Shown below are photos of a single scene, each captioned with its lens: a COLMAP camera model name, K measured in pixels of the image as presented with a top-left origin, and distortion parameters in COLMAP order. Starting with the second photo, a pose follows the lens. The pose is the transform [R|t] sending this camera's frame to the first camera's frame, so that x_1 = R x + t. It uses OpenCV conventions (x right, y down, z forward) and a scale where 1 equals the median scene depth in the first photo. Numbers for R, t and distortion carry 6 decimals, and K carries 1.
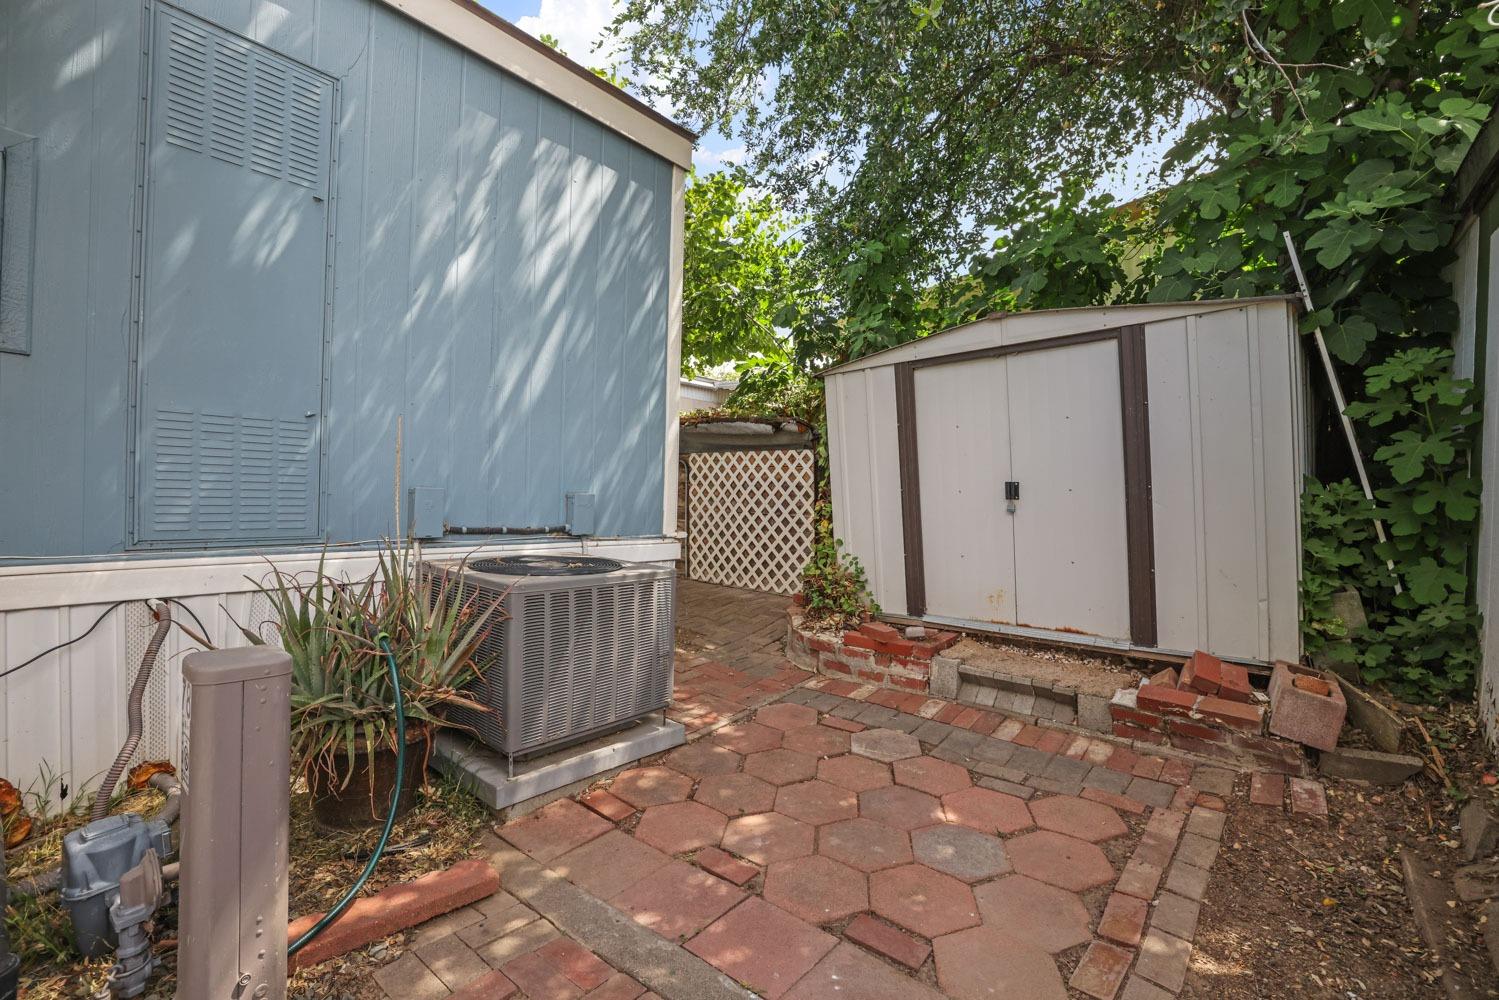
lens RADIAL K [[632.9, 0, 740.4], [0, 632.9, 494.9], [0, 0, 1]] dist [0.000325, 0.000118]
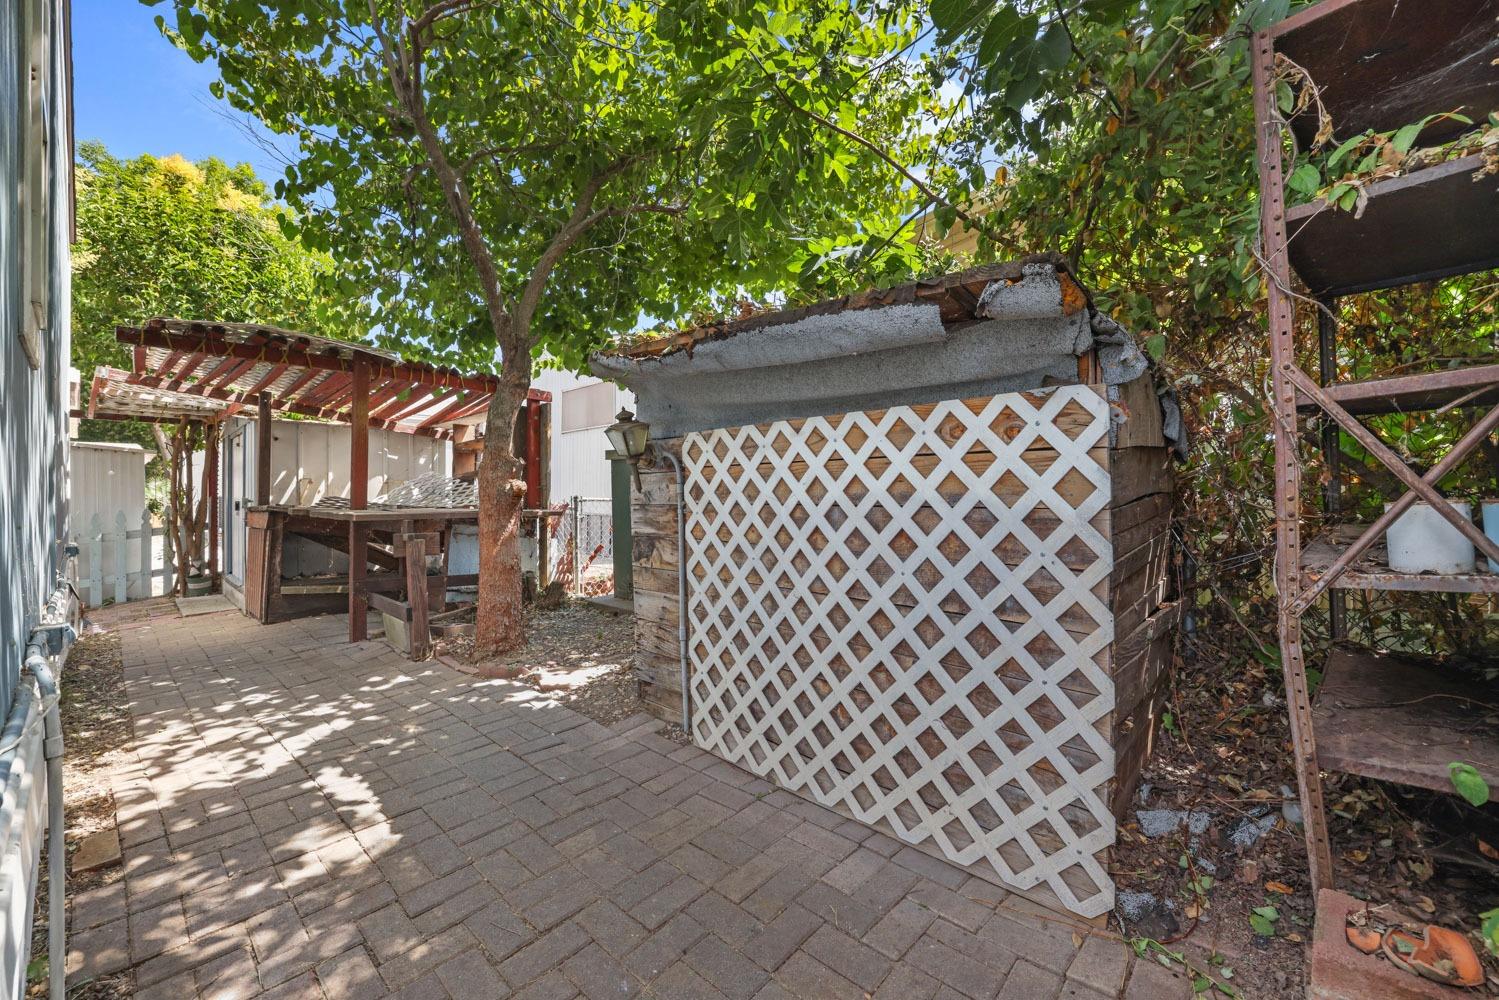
lens RADIAL K [[632.9, 0, 740.4], [0, 632.9, 494.9], [0, 0, 1]] dist [0.000325, 0.000118]
pose [[0.996883, -0.024303, -0.075054, -0.016852], [0.023189, 0.999608, -0.015671, -0.021447], [0.075406, 0.013882, 0.997056, 0.651535]]
